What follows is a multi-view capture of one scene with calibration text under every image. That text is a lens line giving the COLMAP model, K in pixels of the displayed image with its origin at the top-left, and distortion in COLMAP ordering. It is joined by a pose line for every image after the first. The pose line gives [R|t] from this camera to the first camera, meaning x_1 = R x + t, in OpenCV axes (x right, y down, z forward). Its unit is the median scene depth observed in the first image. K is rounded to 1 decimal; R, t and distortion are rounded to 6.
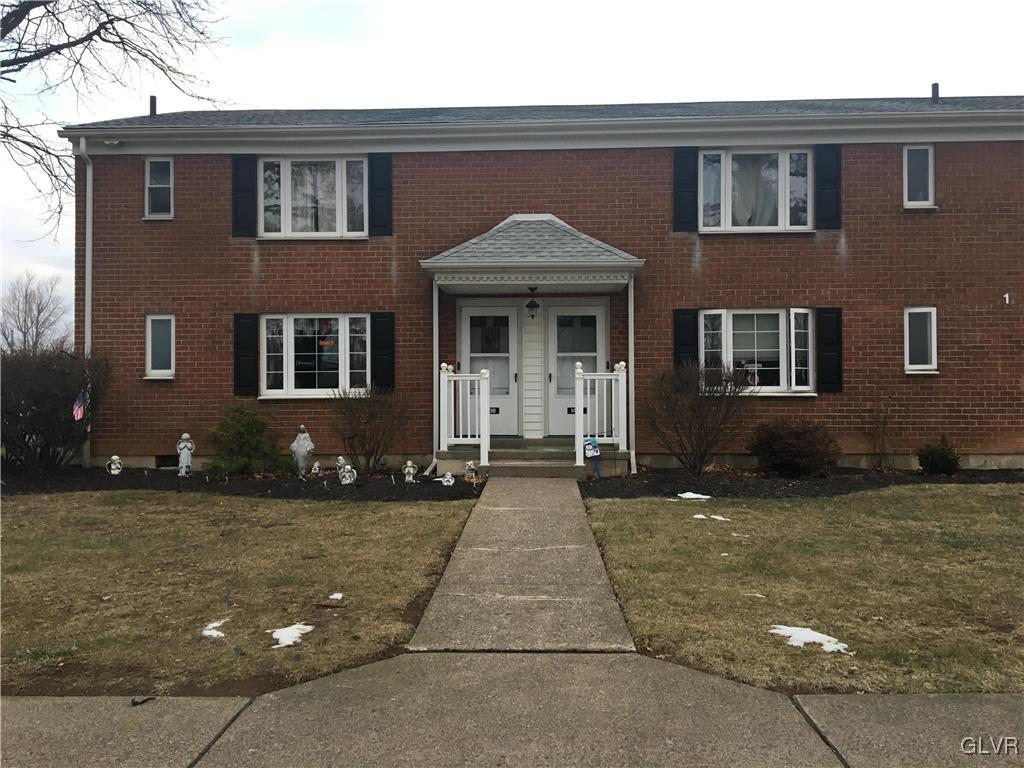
lens RADIAL K [[873.9, 0, 516.6], [0, 873.9, 382.7], [0, 0, 1]] dist [0.078681, -0.114412]
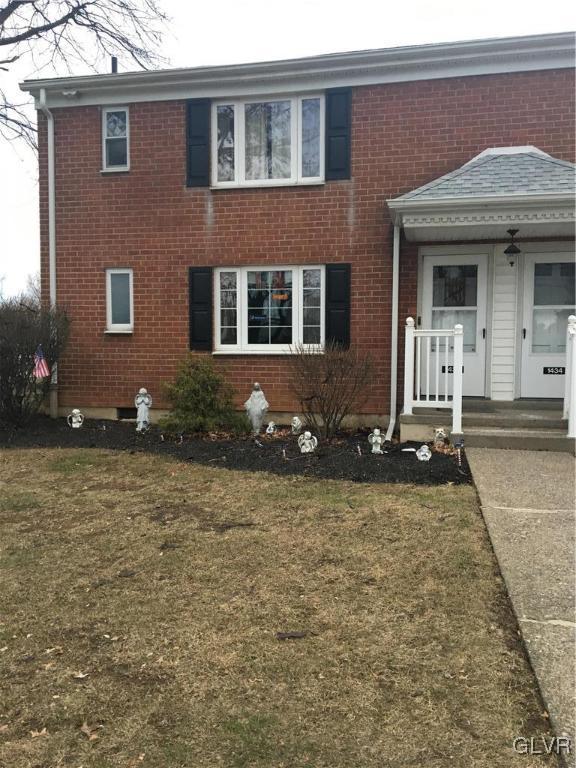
lens RADIAL K [[655.4, 0, 293.4], [0, 655.4, 386.5], [0, 0, 1]] dist [0.078681, -0.114412]
pose [[0.985990, 0.018648, -0.165759, -0.081007], [-0.005551, 0.996849, 0.079124, -0.003892], [0.166713, -0.077096, 0.982987, 0.285903]]
